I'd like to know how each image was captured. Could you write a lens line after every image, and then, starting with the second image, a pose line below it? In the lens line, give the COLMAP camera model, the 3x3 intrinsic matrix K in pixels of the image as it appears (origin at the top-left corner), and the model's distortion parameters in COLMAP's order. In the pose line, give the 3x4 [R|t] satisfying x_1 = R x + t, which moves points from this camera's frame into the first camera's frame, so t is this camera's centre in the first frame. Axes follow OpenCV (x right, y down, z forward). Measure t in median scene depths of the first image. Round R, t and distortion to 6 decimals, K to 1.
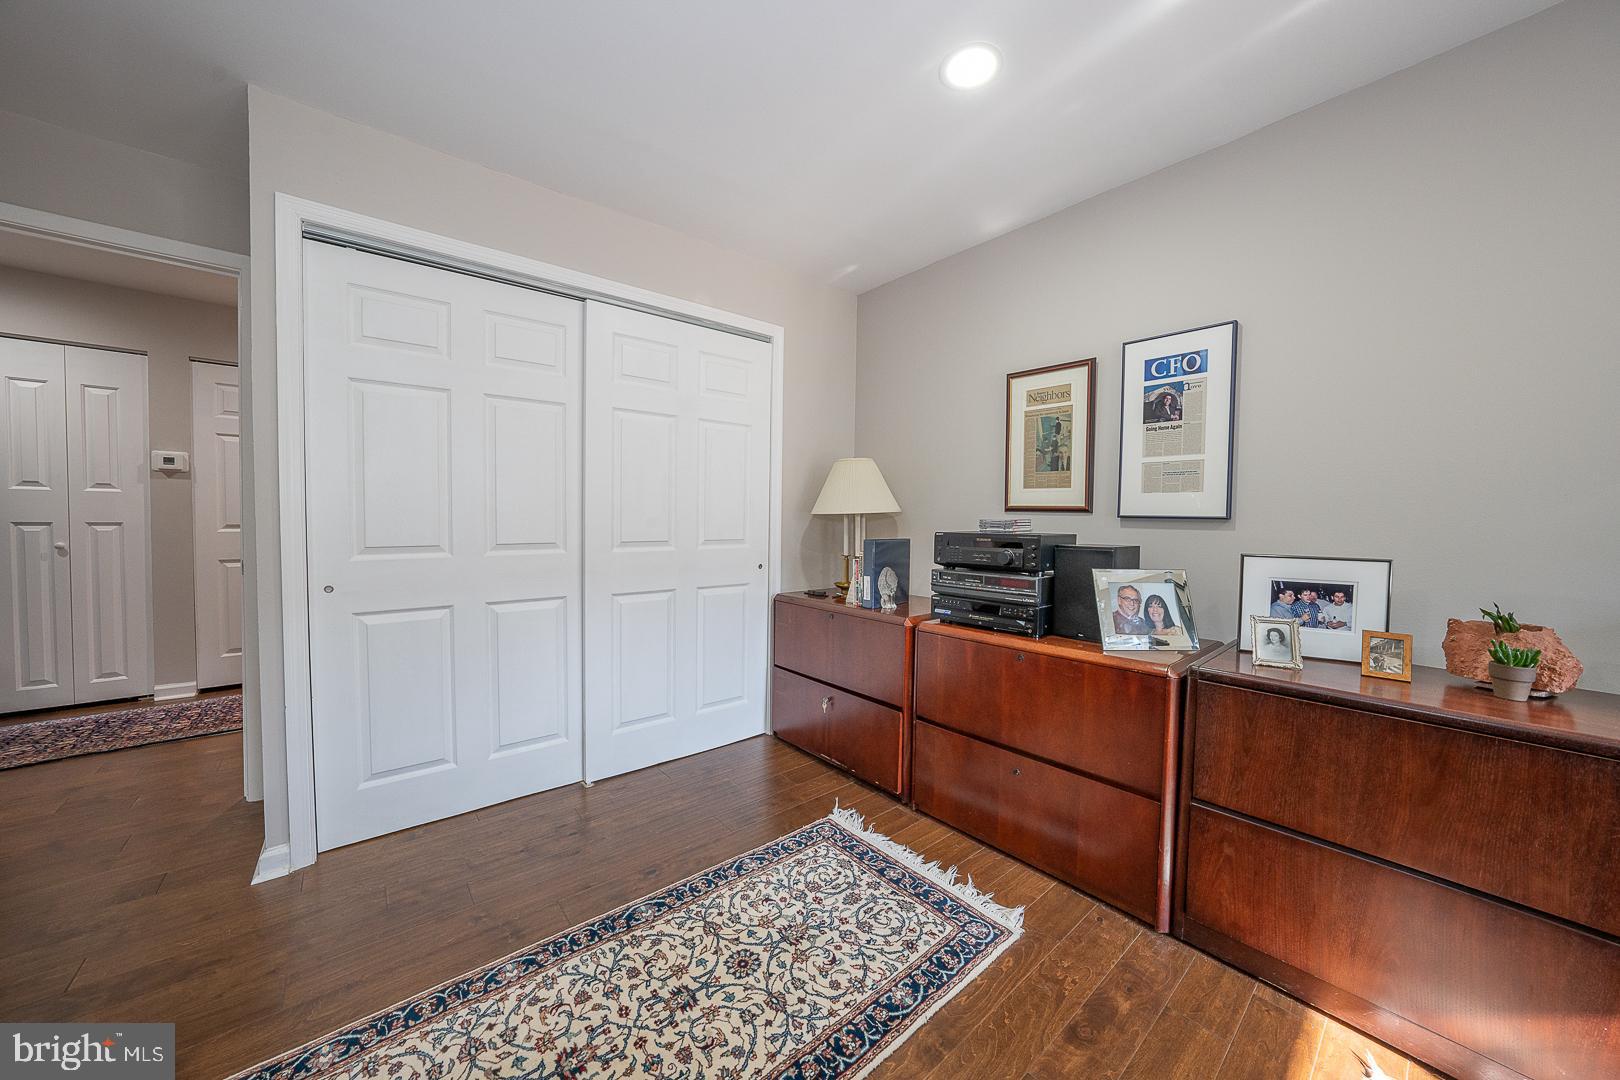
lens RADIAL K [[556.4, 0, 807.7], [0, 556.4, 534.0], [0, 0, 1]] dist [-0.016411, 0.001356]
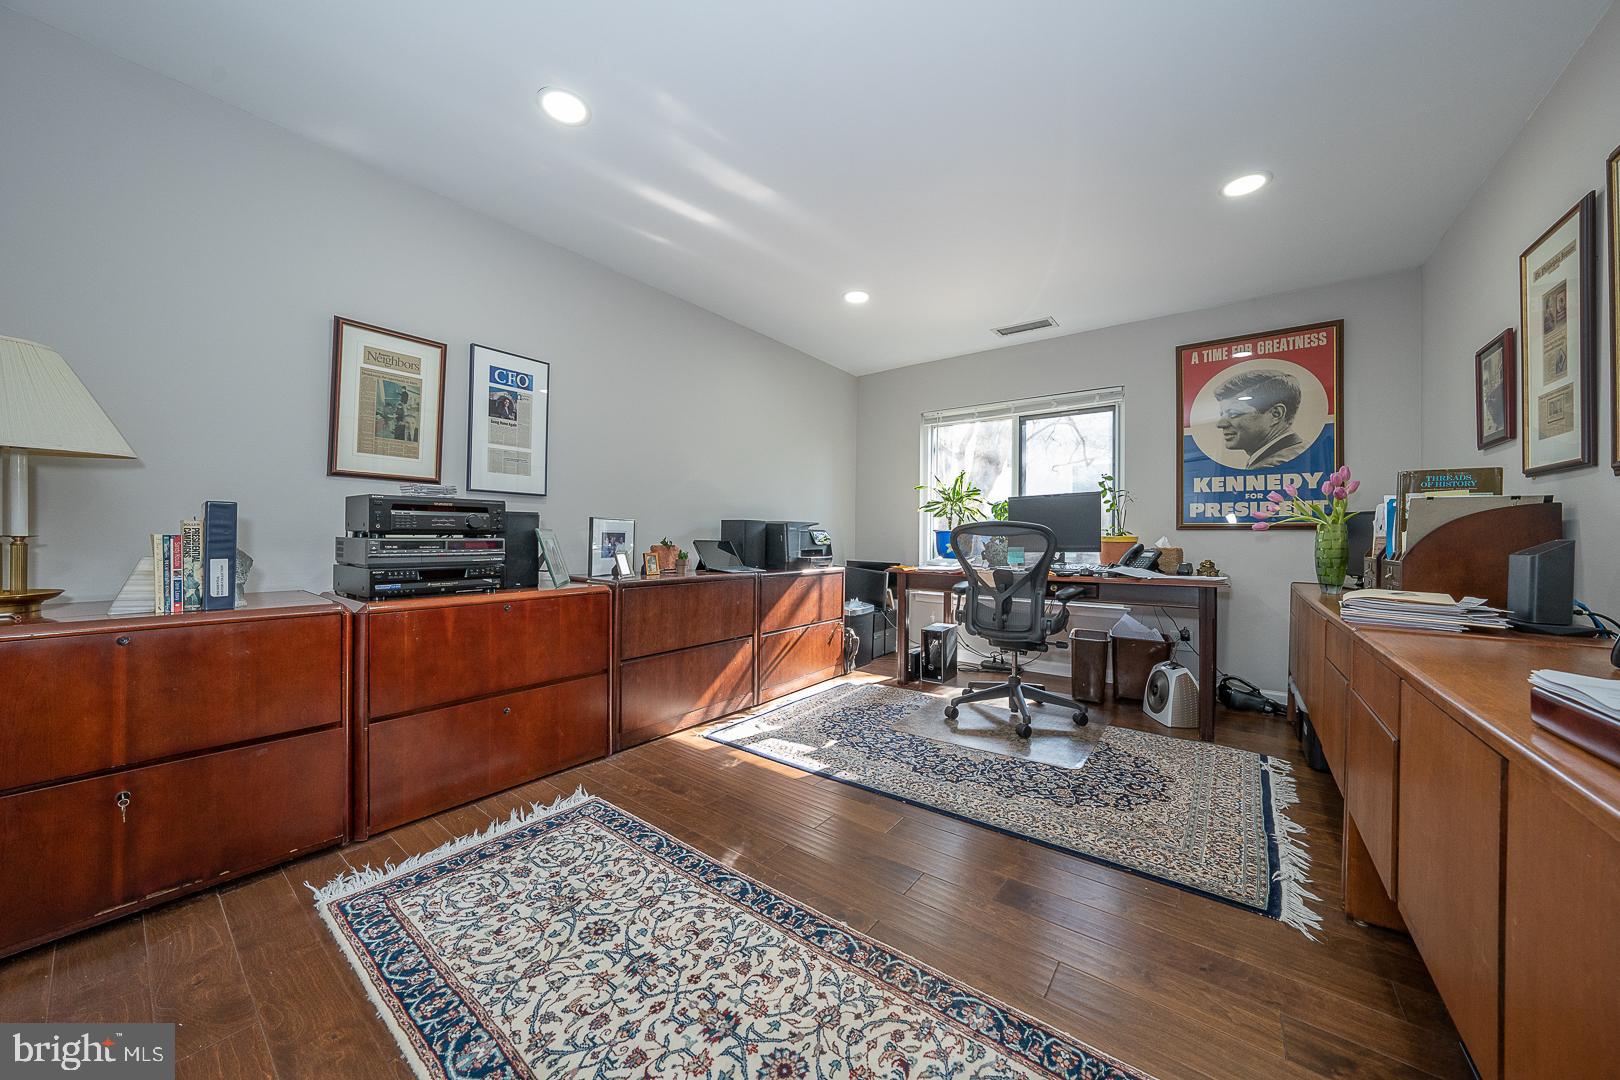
lens RADIAL K [[556.4, 0, 808.0], [0, 556.4, 535.2], [0, 0, 1]] dist [-0.016411, 0.001356]
pose [[-0.212008, -0.012572, 0.977187, -0.898555], [0.015785, 0.999743, 0.016286, 0.069243], [-0.977140, 0.018877, -0.211755, 0.675226]]
